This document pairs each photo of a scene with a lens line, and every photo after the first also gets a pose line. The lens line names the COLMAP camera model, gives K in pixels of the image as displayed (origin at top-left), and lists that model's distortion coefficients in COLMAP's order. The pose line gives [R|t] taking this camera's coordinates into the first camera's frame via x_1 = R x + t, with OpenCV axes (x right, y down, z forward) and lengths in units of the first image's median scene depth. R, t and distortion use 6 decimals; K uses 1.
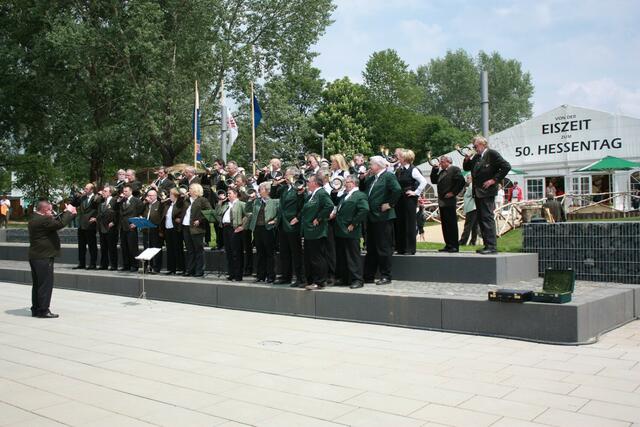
lens RADIAL K [[748.7, 0, 320.0], [0, 748.7, 213.5], [0, 0, 1]] dist [-0.069166, 0.010772]
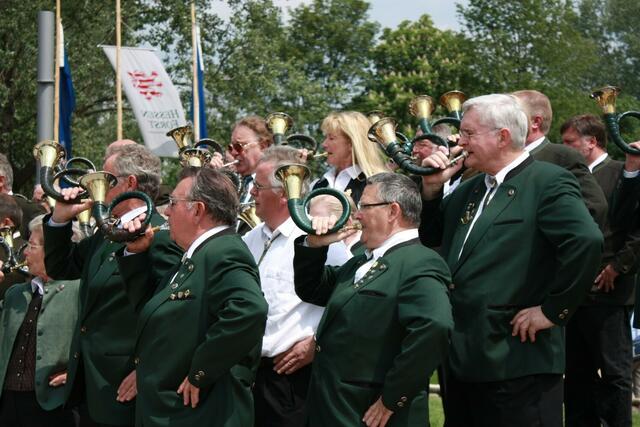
lens RADIAL K [[1235.0, 0, 320.3], [0, 1235.0, 213.6], [0, 0, 1]] dist [0.284901, -0.048410]
pose [[0.997967, -0.011748, -0.062633, 0.017477], [0.007220, 0.997376, -0.072040, -0.004505], [0.063315, 0.071441, 0.995433, 0.232442]]
